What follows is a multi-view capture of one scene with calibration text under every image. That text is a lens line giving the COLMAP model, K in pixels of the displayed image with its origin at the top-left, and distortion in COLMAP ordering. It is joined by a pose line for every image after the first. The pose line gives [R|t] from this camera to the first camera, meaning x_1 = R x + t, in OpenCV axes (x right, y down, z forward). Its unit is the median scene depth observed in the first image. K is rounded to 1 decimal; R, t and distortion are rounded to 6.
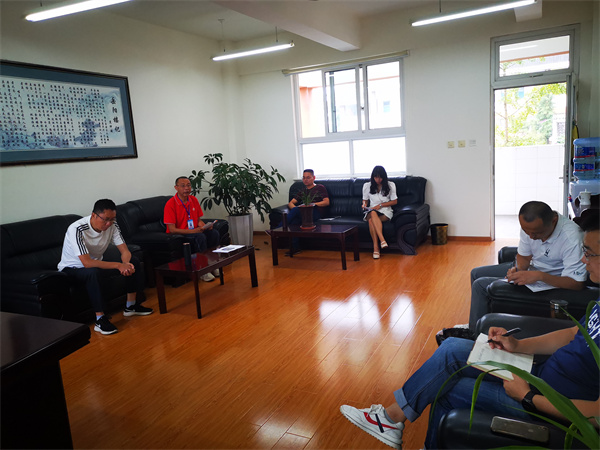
lens RADIAL K [[473.5, 0, 300.2], [0, 473.5, 224.1], [0, 0, 1]] dist [-0.001292, 0.003910]
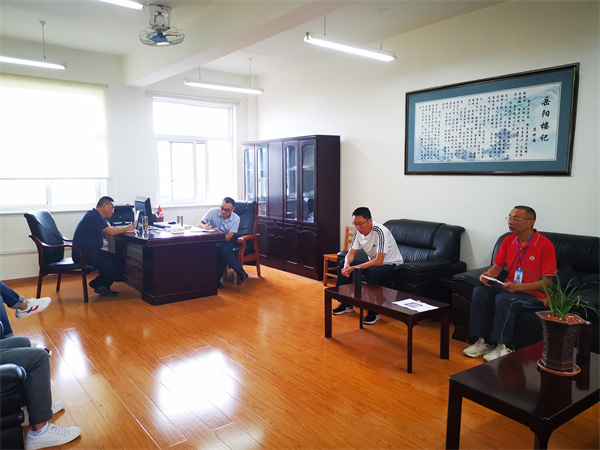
lens RADIAL K [[473.5, 0, 300.2], [0, 473.5, 227.4], [0, 0, 1]] dist [-0.001292, 0.003910]
pose [[-0.431977, 0.154365, -0.888576, 0.567516], [-0.127350, 0.964932, 0.229540, -0.209739], [0.892848, 0.212316, -0.397170, 1.109641]]
